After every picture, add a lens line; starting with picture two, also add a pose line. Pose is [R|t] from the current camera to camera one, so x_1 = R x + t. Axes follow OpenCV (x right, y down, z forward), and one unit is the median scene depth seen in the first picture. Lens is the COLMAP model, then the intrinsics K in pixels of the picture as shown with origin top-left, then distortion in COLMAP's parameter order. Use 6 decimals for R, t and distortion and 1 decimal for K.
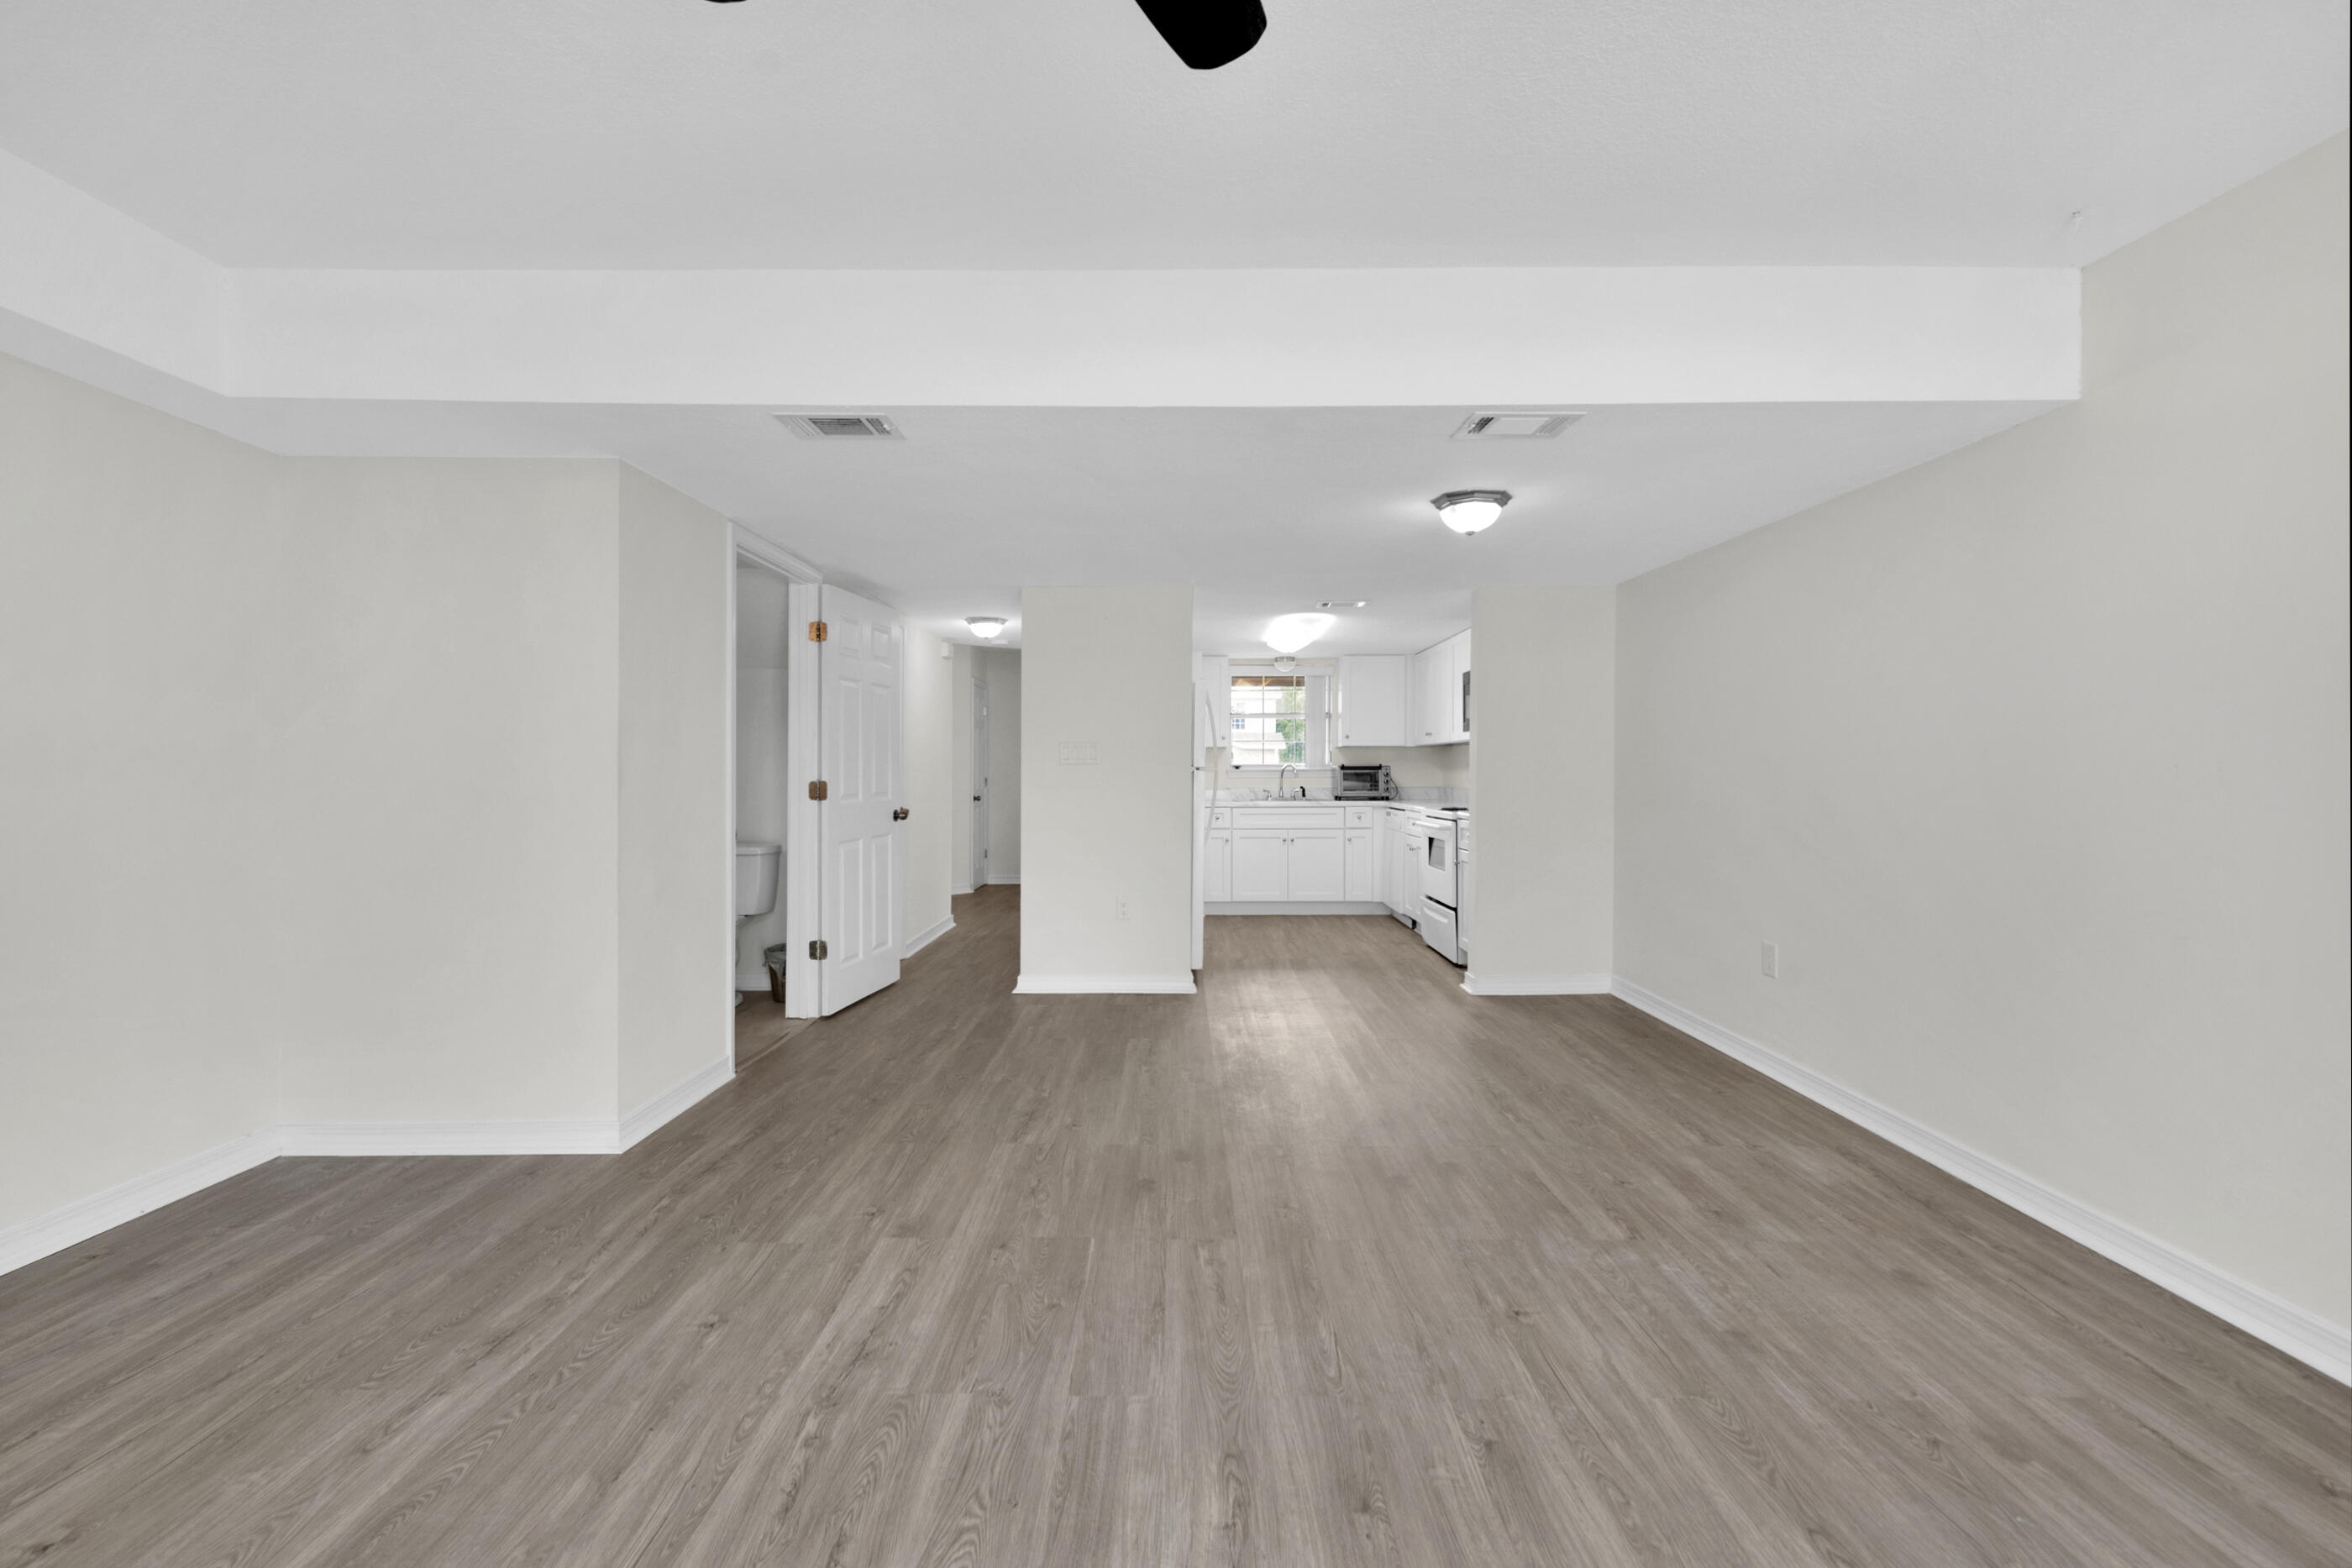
lens RADIAL K [[1056.4, 0, 1151.5], [0, 1056.4, 785.9], [0, 0, 1]] dist [0.004452, -0.004860]
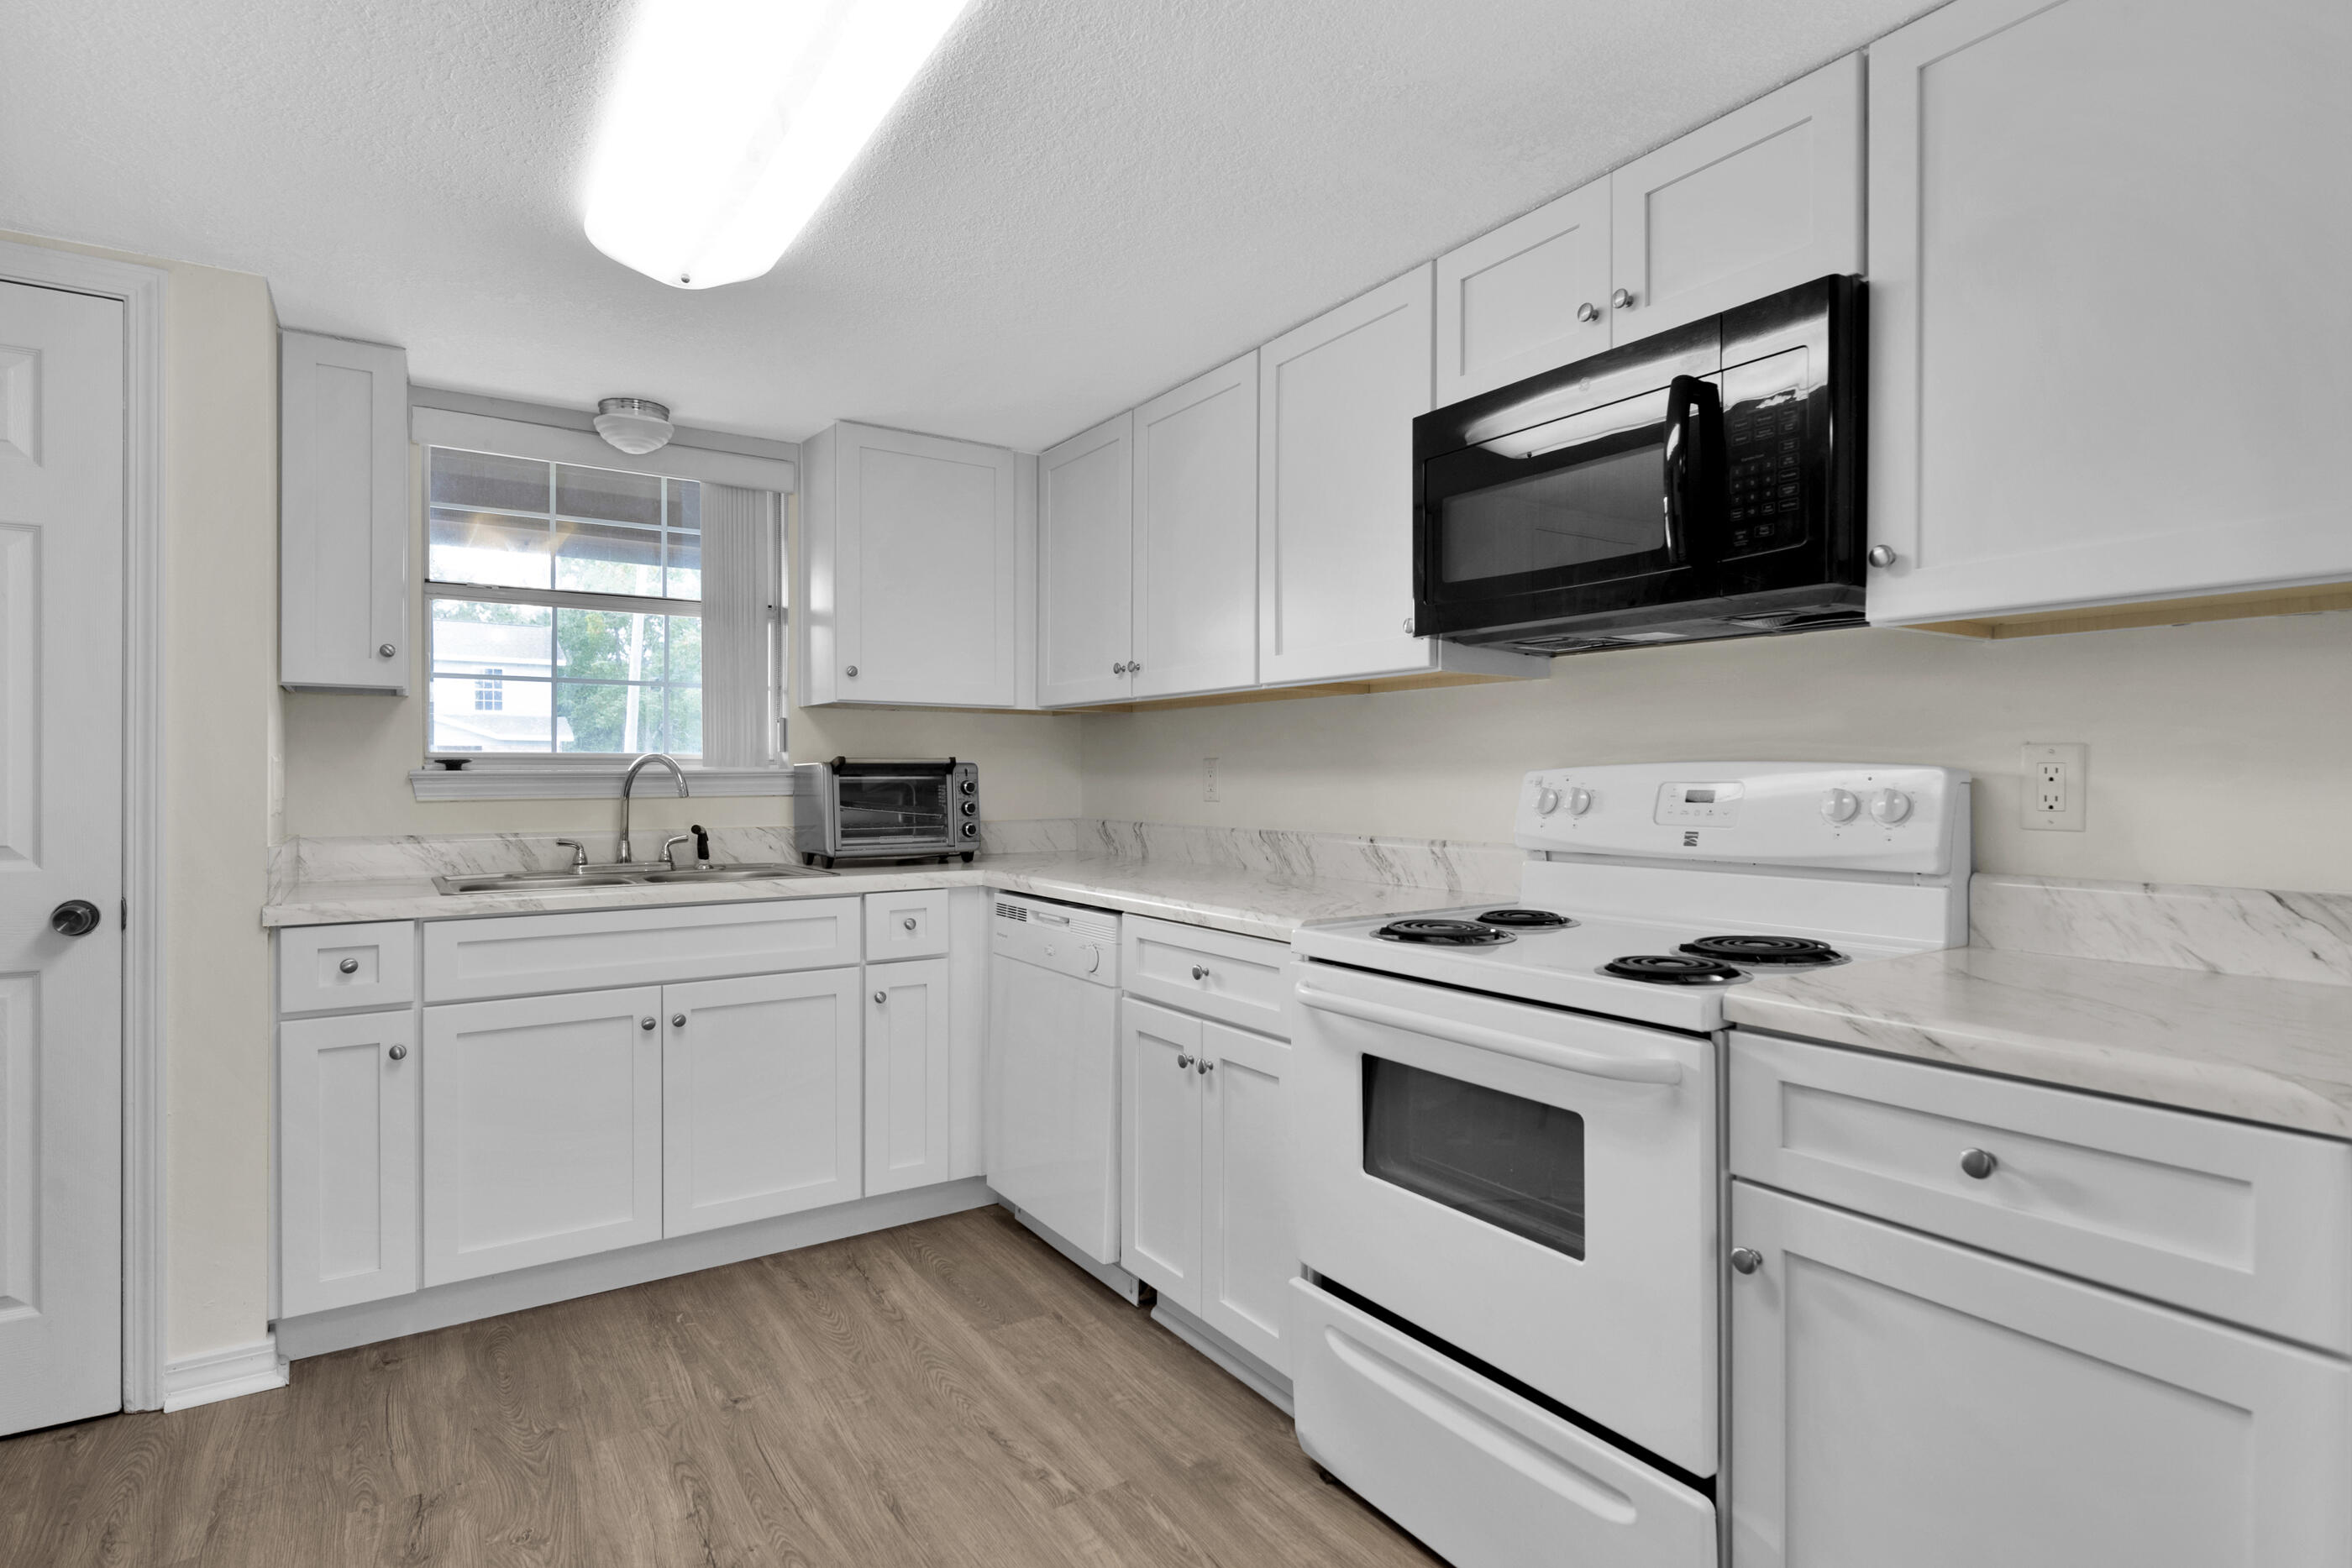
lens RADIAL K [[1220.5, 0, 1207.6], [0, 1220.5, 782.5], [0, 0, 1]] dist [0.013080, -0.008575]
pose [[0.815711, 0.000189, 0.578460, 0.160018], [0.005009, 0.999960, -0.007389, -0.026113], [-0.578438, 0.008925, 0.815677, 1.767434]]
